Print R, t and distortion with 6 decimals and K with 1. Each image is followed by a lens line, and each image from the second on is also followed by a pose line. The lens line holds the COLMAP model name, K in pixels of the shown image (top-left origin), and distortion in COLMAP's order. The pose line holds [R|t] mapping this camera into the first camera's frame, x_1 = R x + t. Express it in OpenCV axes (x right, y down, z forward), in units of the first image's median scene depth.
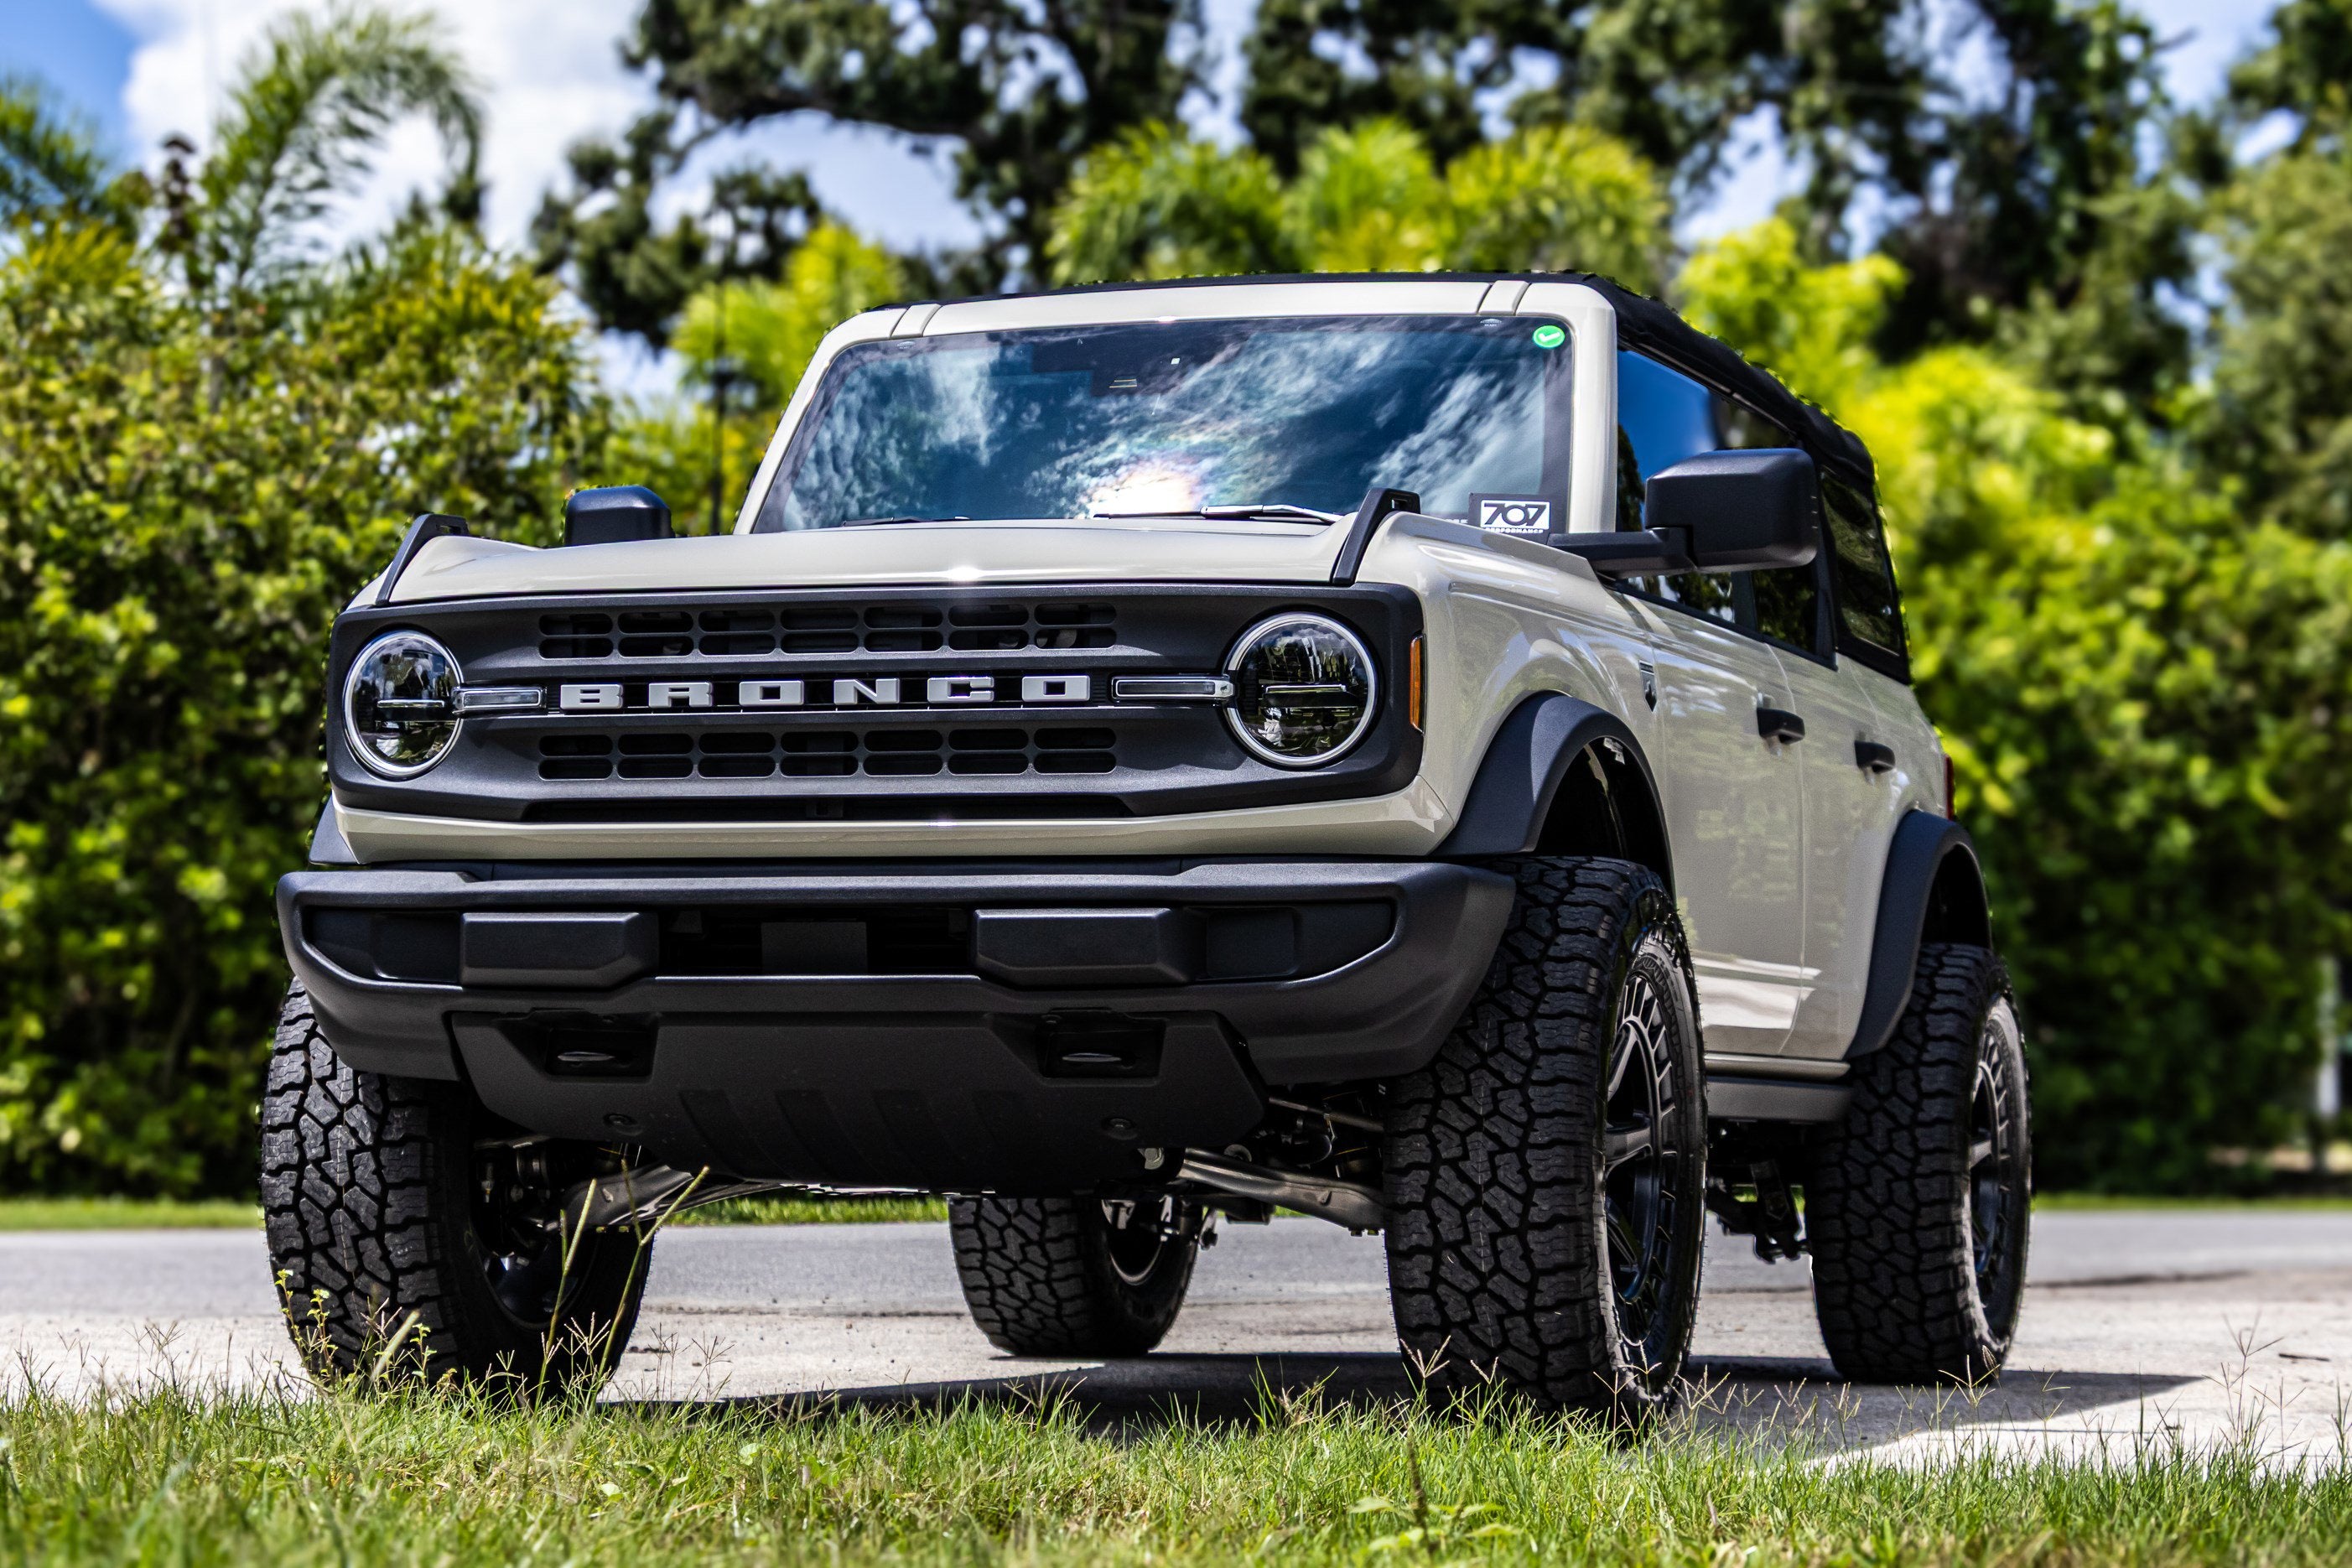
lens RADIAL K [[5641.2, 0, 1176.0], [0, 5641.2, 784.0], [0, 0, 1]] dist [0.033961, -0.725603]
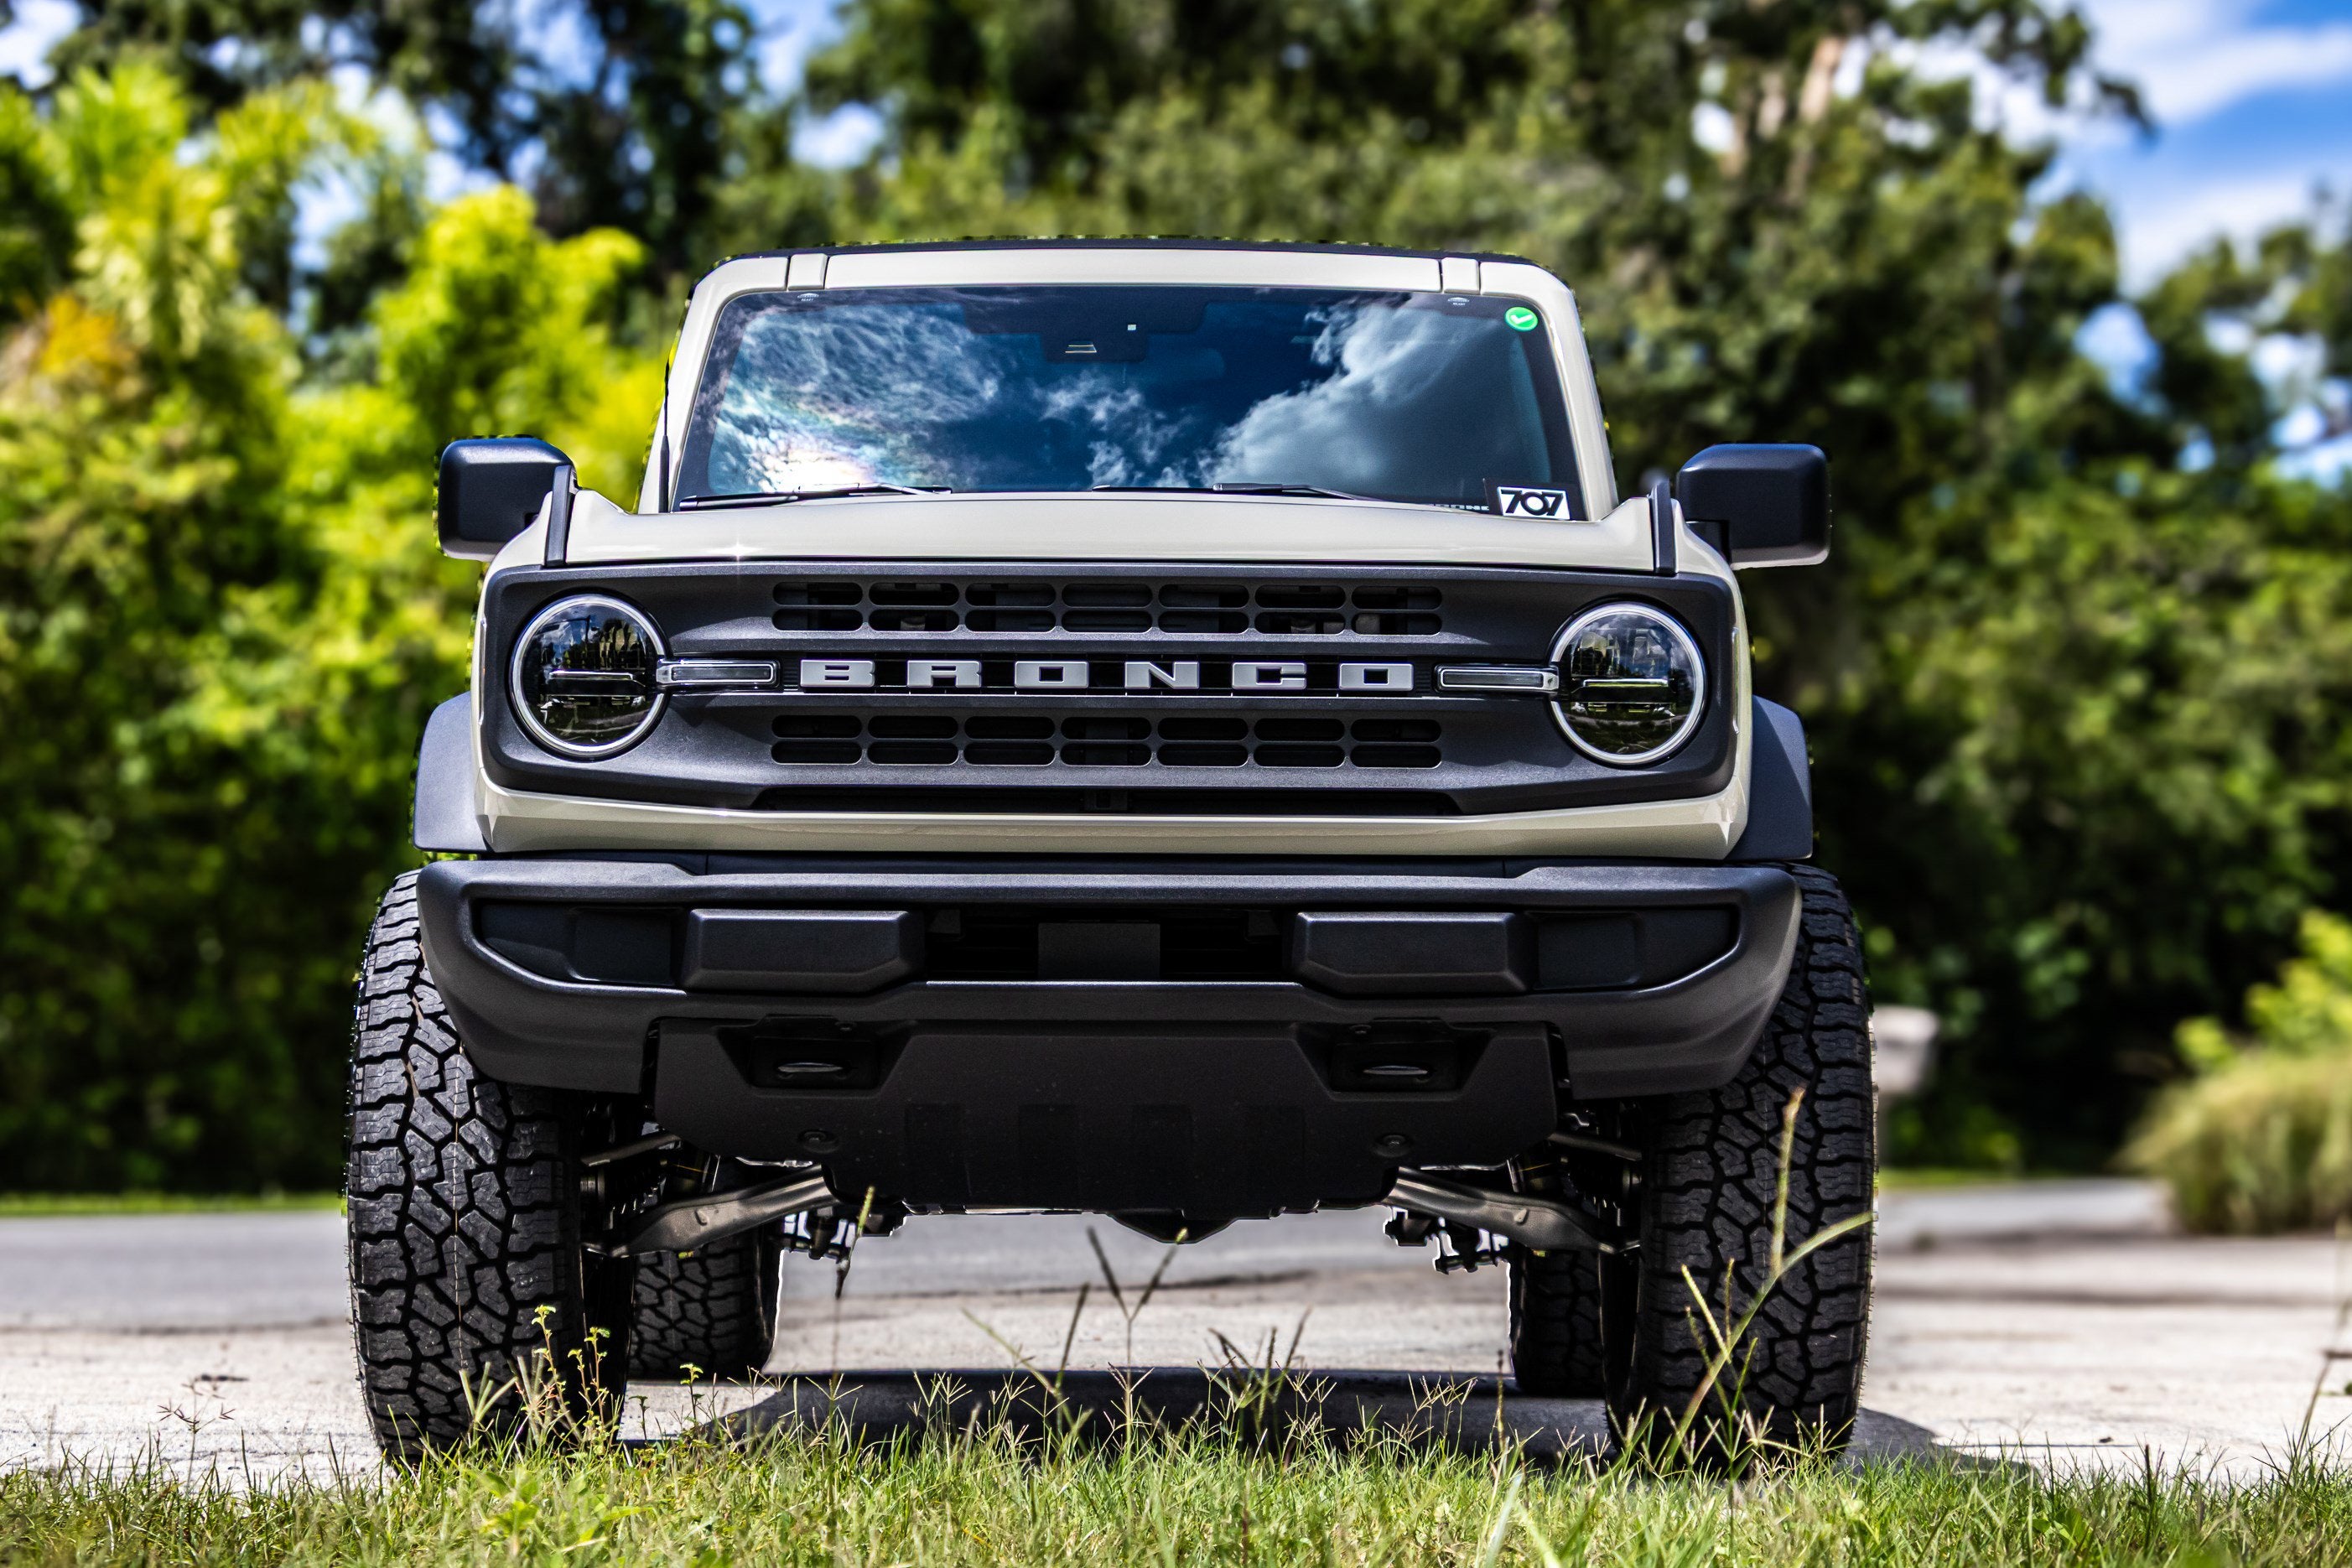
lens RADIAL K [[5699.0, 0, 1176.0], [0, 5699.0, 784.0], [0, 0, 1]] dist [0.004589, -0.104538]
pose [[0.953188, 0.016735, 0.301916, -0.328337], [-0.017625, 0.999845, 0.000222, 0.001201], [-0.301866, -0.005533, 0.953334, 0.104102]]
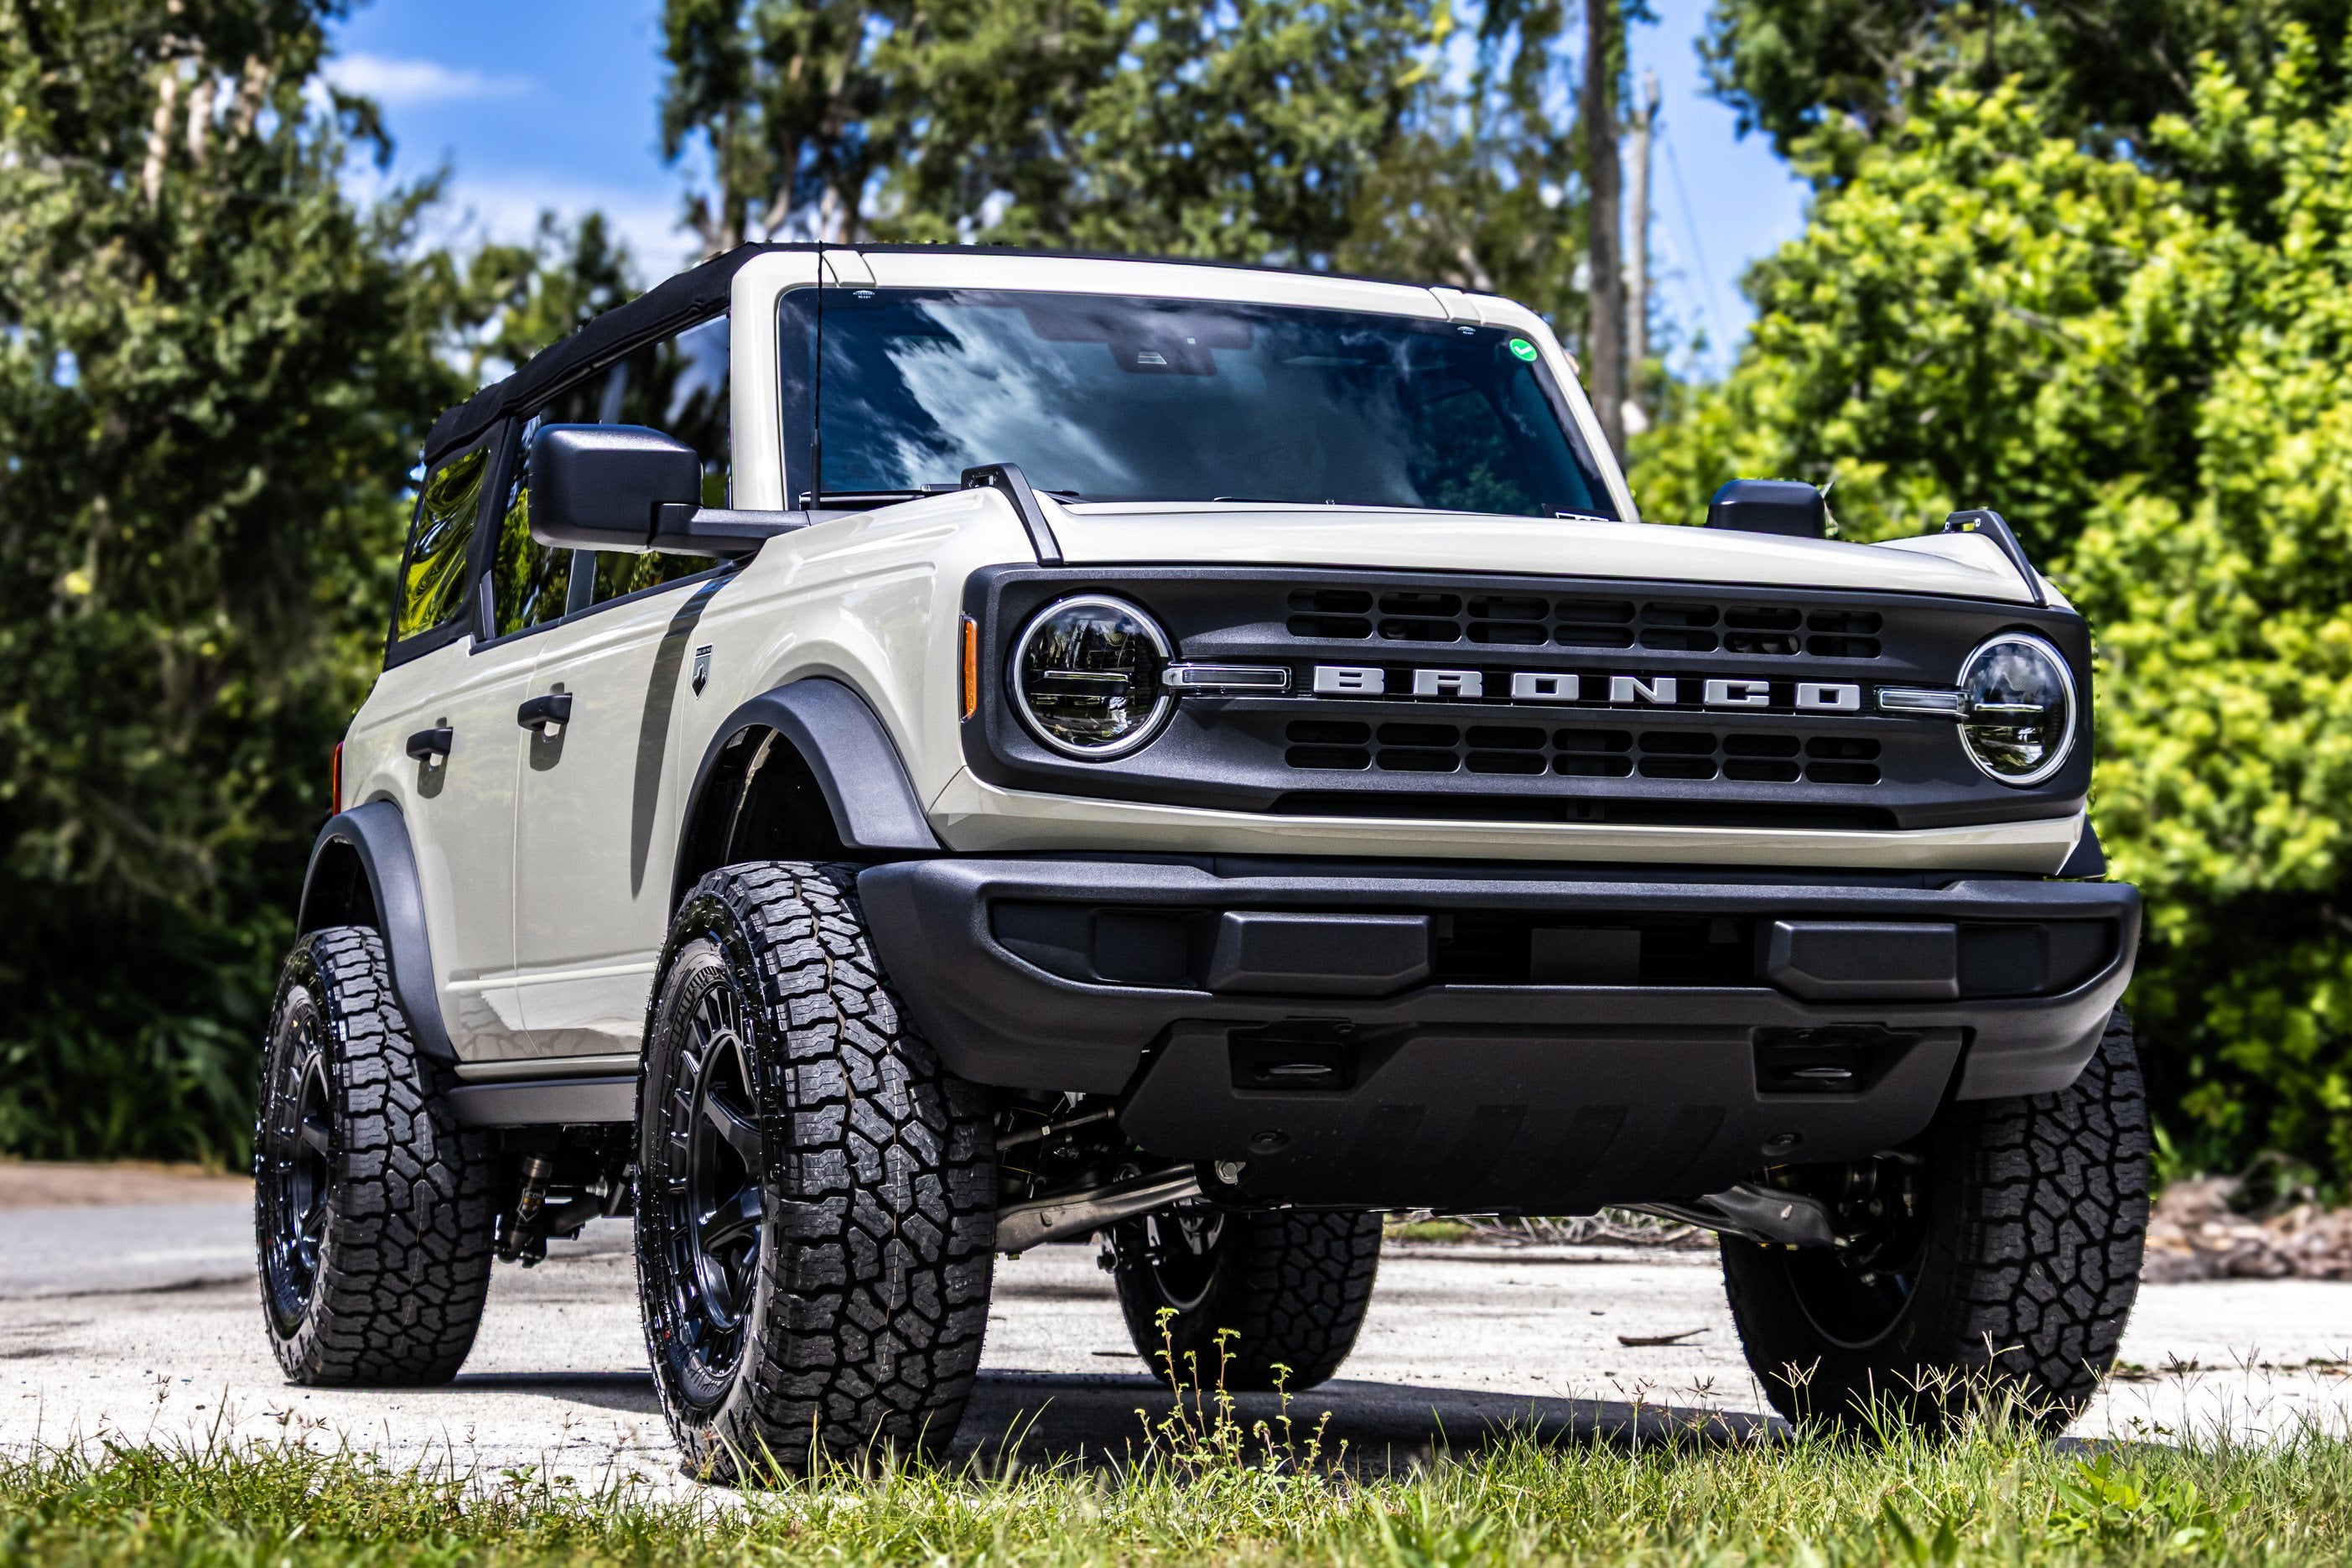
lens RADIAL K [[5641.2, 0, 1176.0], [0, 5641.2, 784.0], [0, 0, 1]] dist [0.033961, -0.725603]
pose [[0.787639, 0.033941, 0.615201, -0.691843], [-0.035603, 0.999320, -0.009551, 0.011299], [-0.615107, -0.014380, 0.788312, 0.287390]]
